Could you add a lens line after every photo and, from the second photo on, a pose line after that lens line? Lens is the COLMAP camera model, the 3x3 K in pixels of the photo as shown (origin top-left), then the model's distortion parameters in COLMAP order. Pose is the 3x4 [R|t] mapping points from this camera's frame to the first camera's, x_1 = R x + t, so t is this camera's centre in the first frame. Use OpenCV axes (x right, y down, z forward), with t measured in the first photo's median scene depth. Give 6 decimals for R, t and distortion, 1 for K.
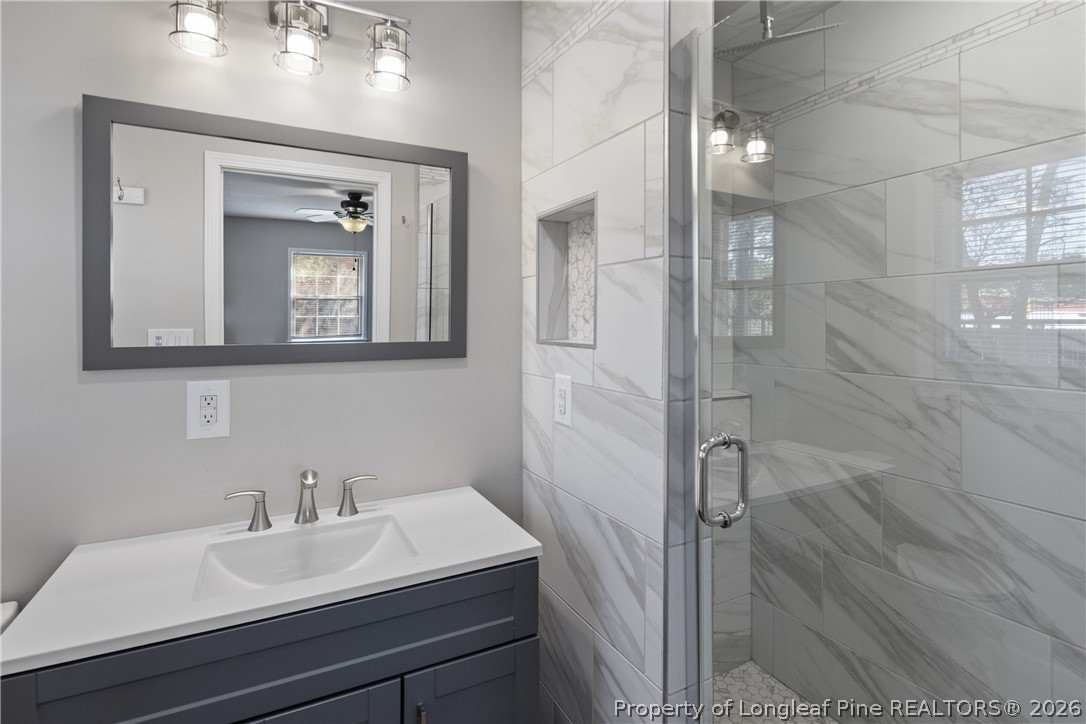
lens RADIAL K [[530.8, 0, 546.1], [0, 530.8, 317.4], [0, 0, 1]] dist [0.000035, -0.000791]
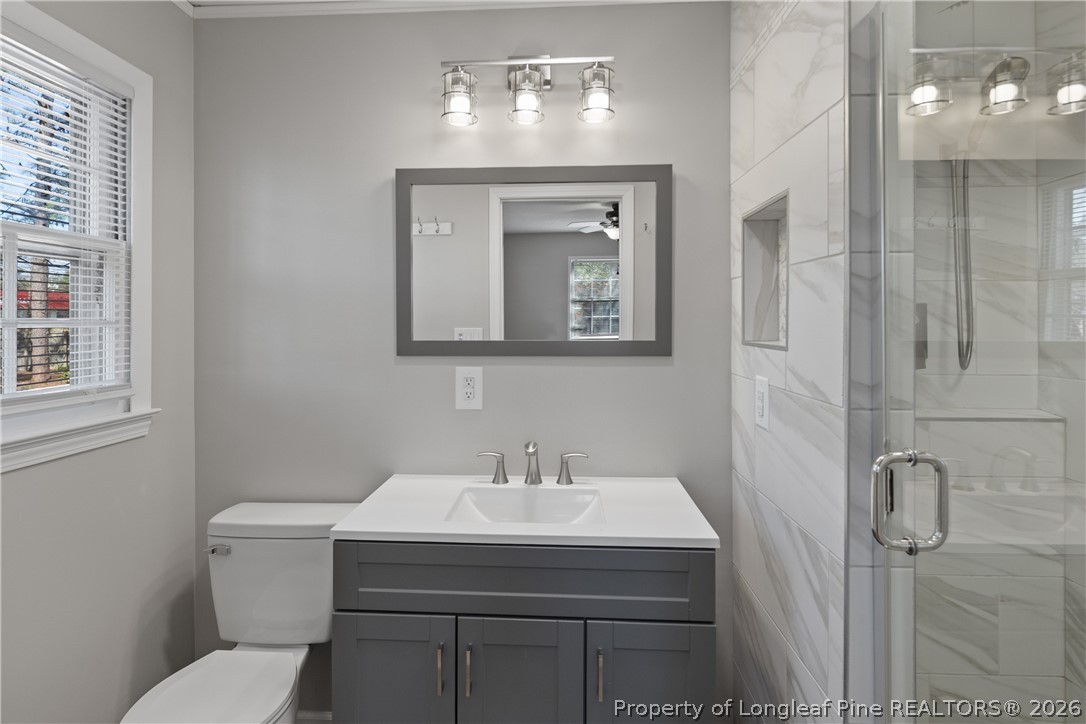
lens RADIAL K [[530.5, 0, 541.7], [0, 530.5, 316.1], [0, 0, 1]] dist [-0.001067, -0.000957]
pose [[0.862149, -0.005449, -0.506625, 0.180936], [0.004706, 0.999985, -0.002747, -0.003296], [0.506632, -0.000016, 0.862162, -0.055904]]
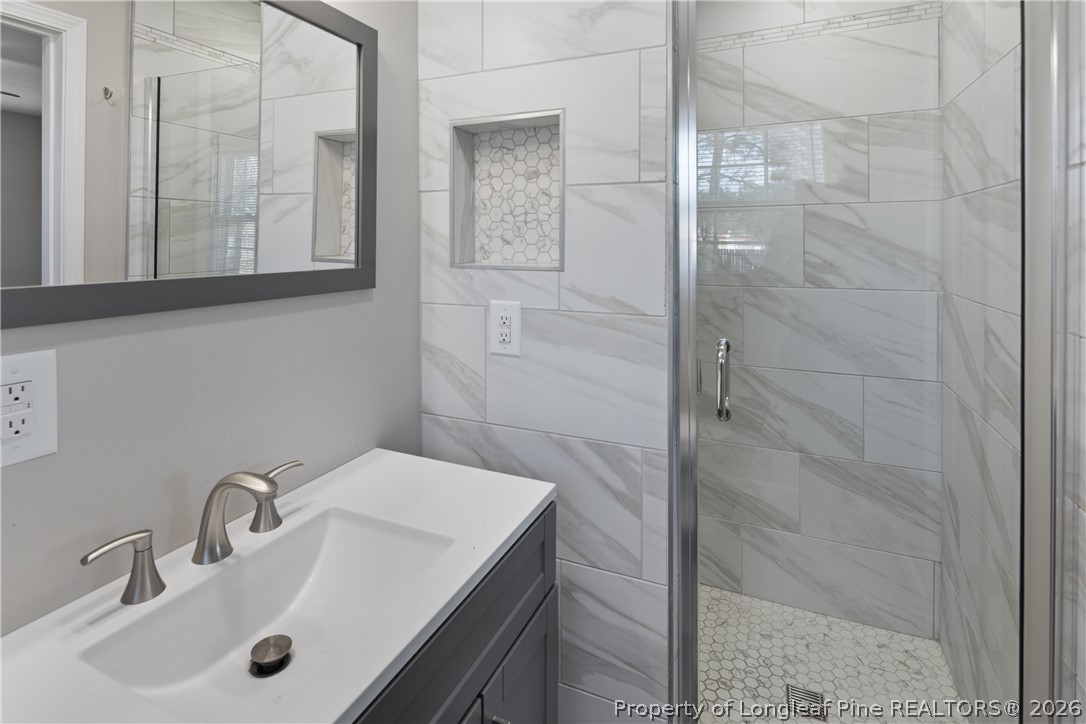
lens RADIAL K [[531.8, 0, 541.2], [0, 531.8, 245.8], [0, 0, 1]] dist [0.000317, -0.000563]
pose [[0.788922, -0.002574, 0.614487, -0.489189], [-0.004229, 0.999945, 0.009618, 0.004148], [-0.614478, -0.010187, 0.788868, 0.238990]]
